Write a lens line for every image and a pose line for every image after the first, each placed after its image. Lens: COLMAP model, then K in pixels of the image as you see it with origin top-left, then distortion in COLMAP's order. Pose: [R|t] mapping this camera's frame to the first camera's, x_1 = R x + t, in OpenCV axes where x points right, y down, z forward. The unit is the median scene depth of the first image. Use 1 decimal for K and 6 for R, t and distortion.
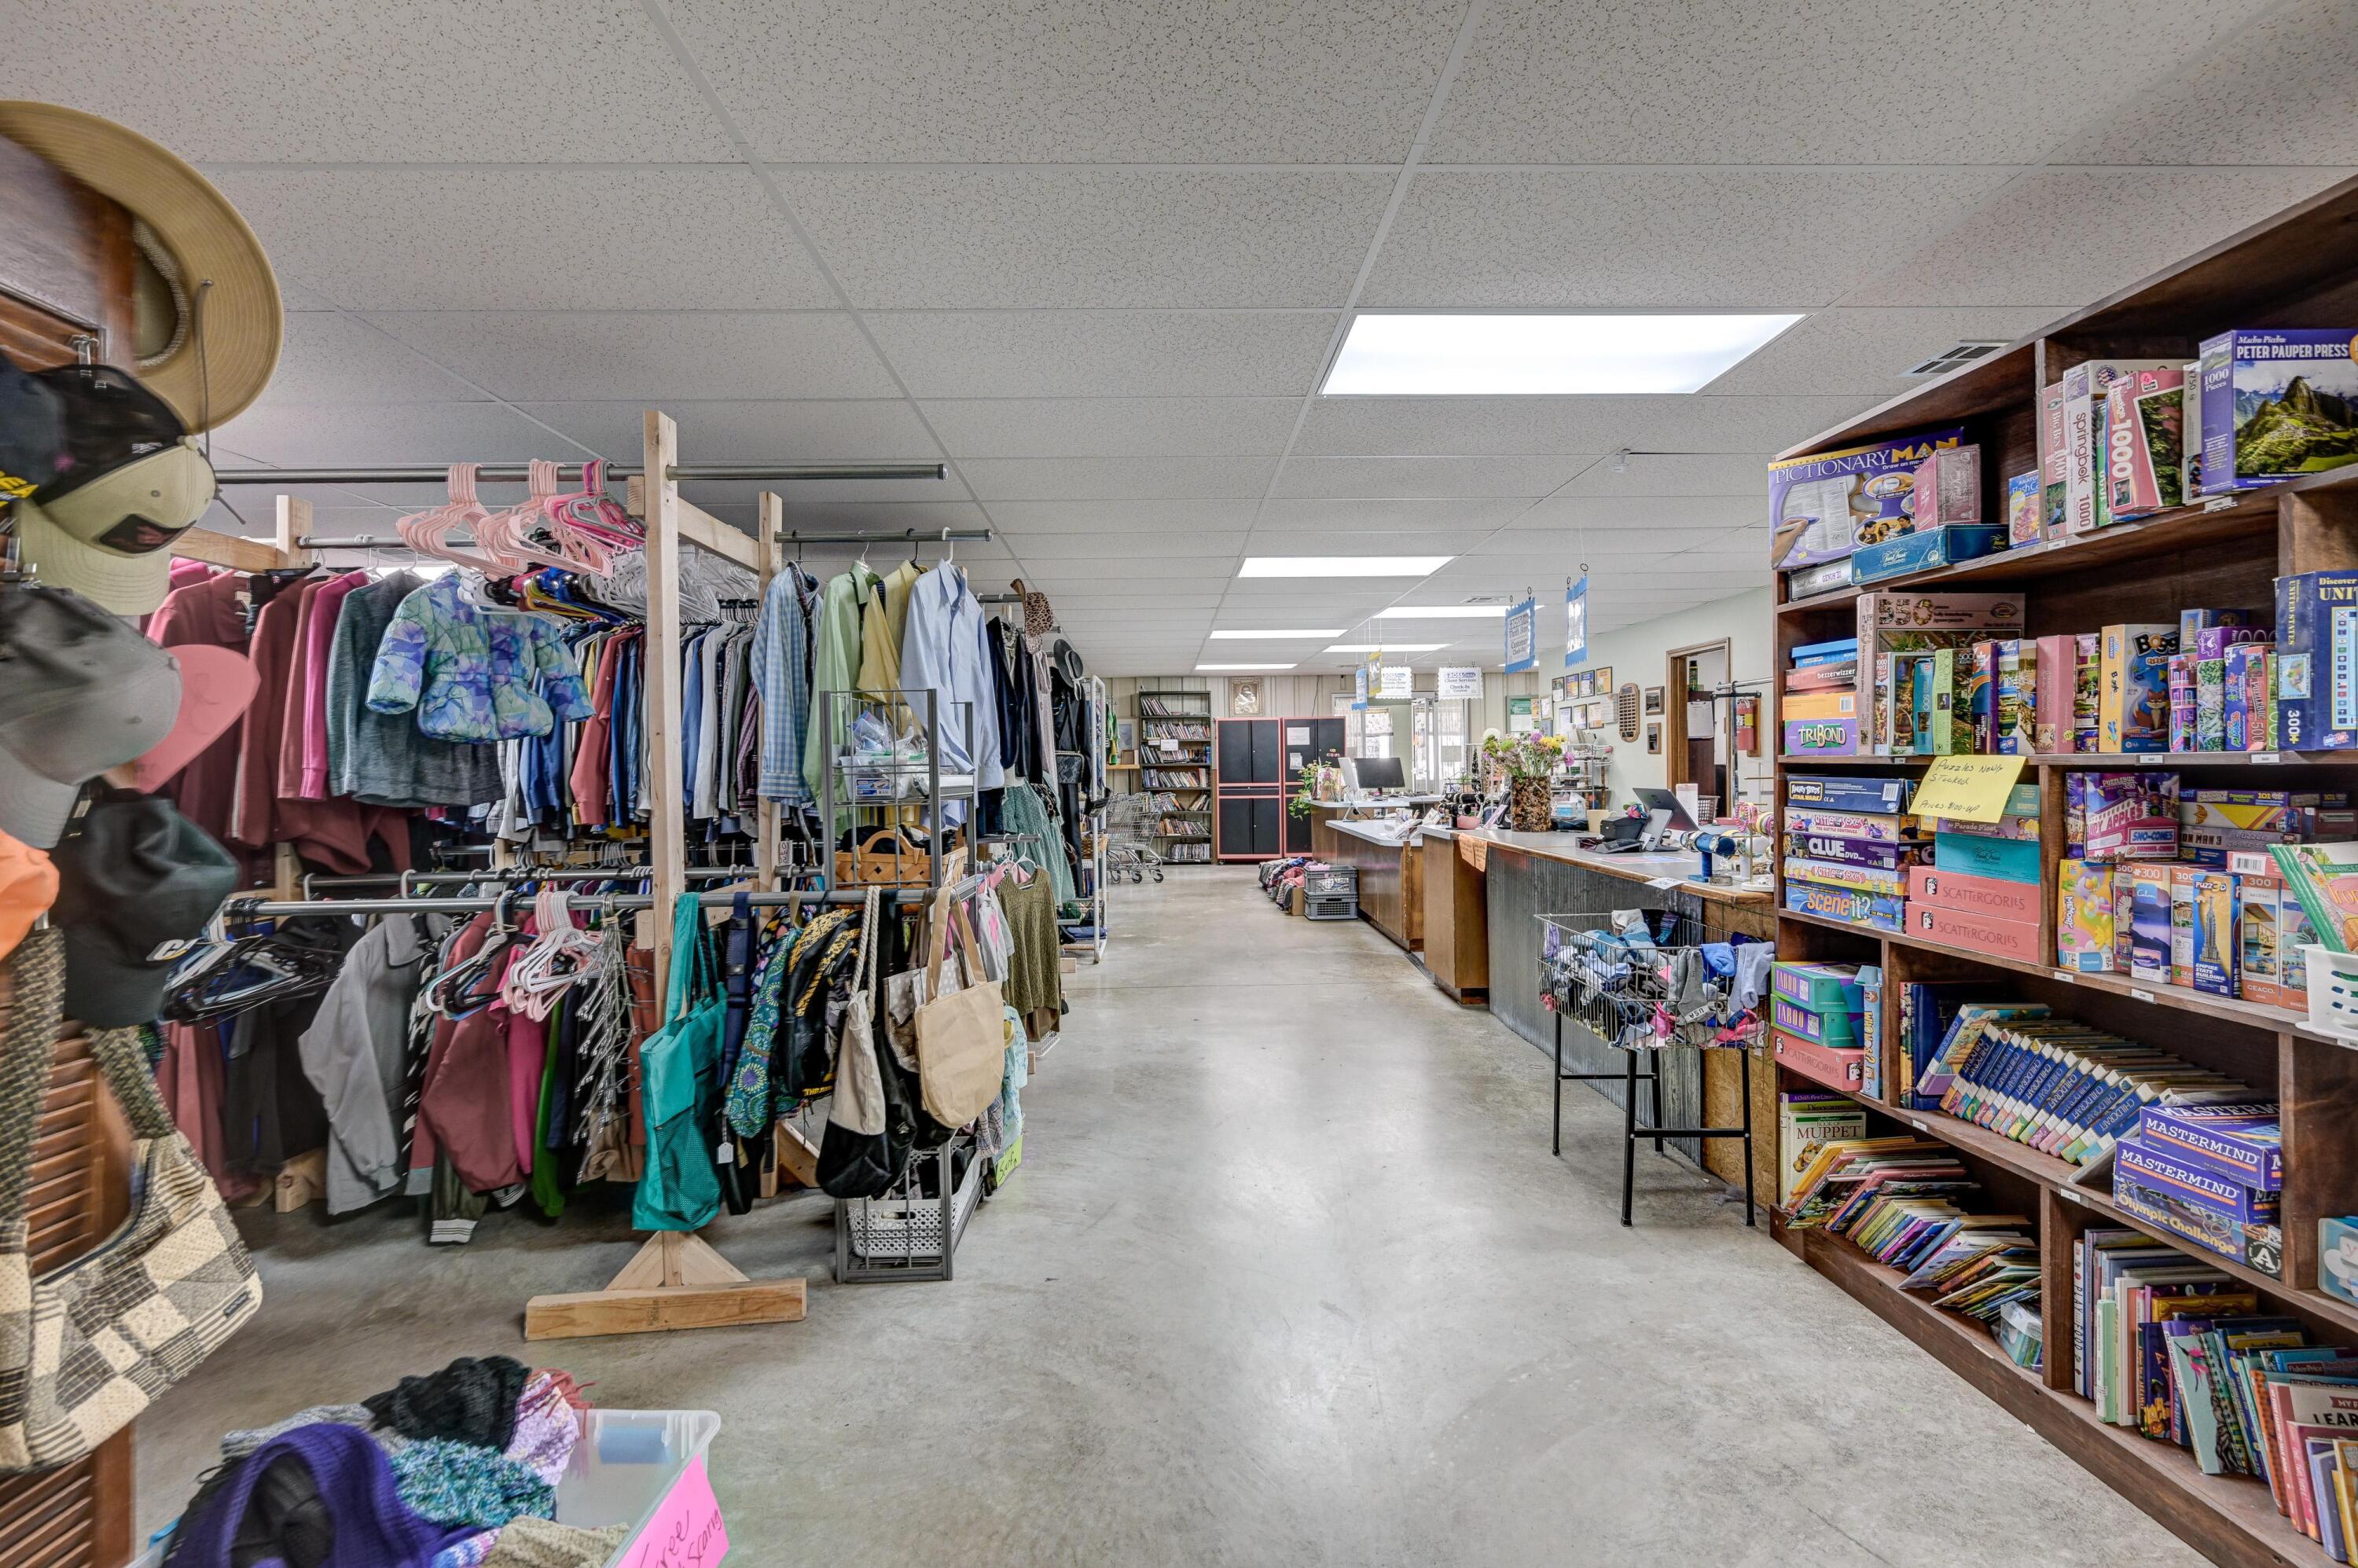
lens RADIAL K [[1029.4, 0, 1192.1], [0, 1029.4, 777.9], [0, 0, 1]] dist [0.000105, 0.000462]
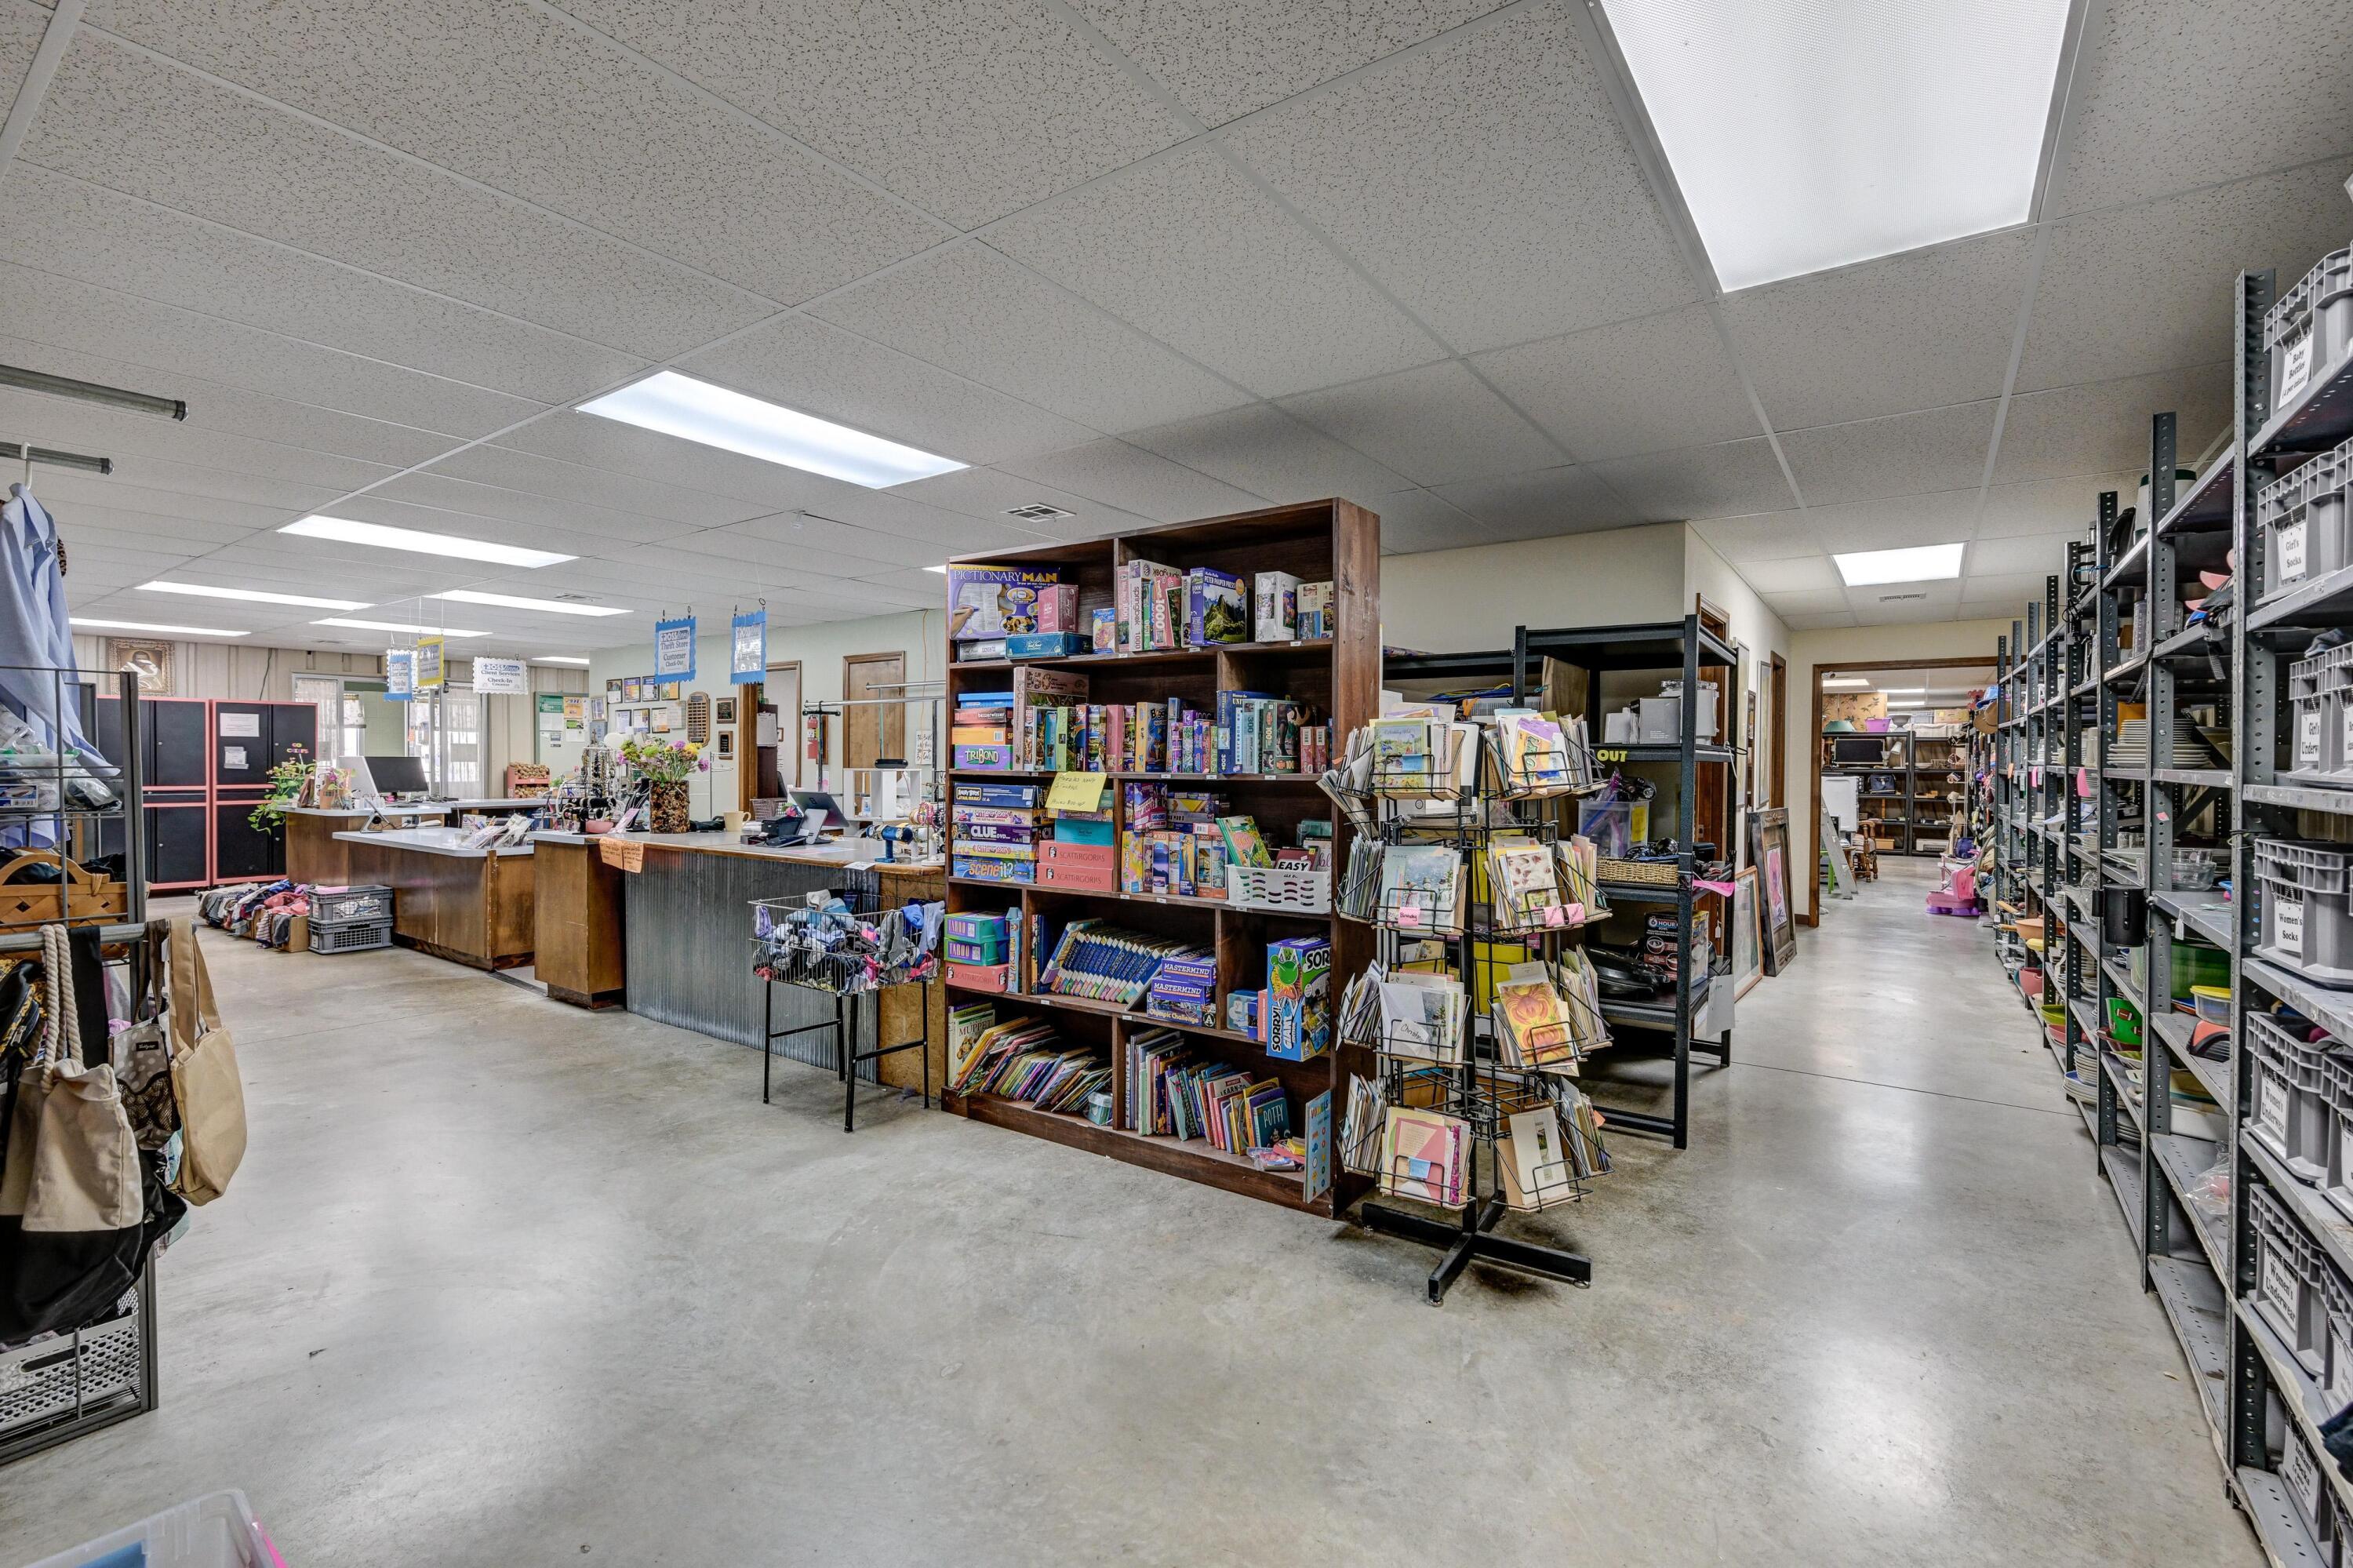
lens RADIAL K [[1027.3, 0, 1189.6], [0, 1027.3, 777.9], [0, 0, 1]] dist [0.000105, 0.000462]
pose [[0.603937, 0.005936, 0.797010, -0.421357], [-0.004288, 0.999982, -0.004198, -0.005527], [-0.797021, -0.000882, 0.603951, -0.140264]]
